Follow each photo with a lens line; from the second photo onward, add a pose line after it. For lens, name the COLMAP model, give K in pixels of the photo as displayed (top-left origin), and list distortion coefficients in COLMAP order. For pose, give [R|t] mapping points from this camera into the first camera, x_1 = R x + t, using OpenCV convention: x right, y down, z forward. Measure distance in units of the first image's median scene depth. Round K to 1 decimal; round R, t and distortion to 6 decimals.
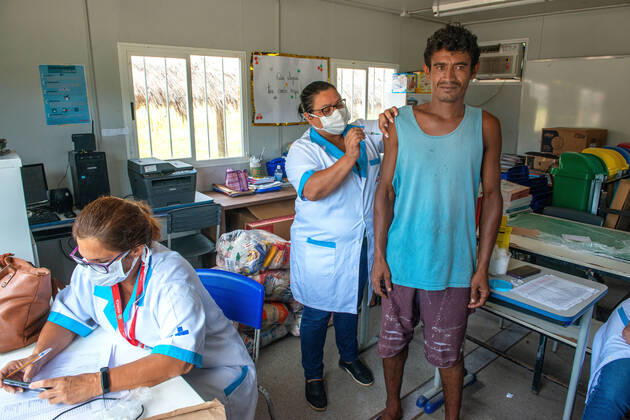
lens RADIAL K [[428.3, 0, 315.0], [0, 428.3, 210.0], [0, 0, 1]] dist [-0.043890, -0.000415]
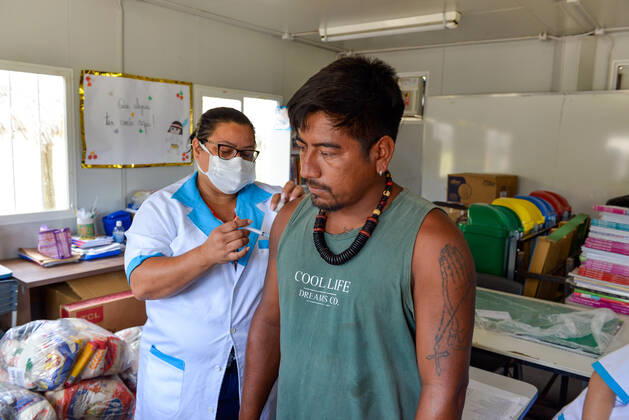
lens RADIAL K [[492.8, 0, 314.5], [0, 492.8, 210.0], [0, 0, 1]] dist [-0.012349, -0.009812]
pose [[0.976304, -0.003691, 0.216374, 0.062850], [0.026552, 0.994343, -0.102846, -0.027843], [-0.214771, 0.106154, 0.970878, 0.103155]]
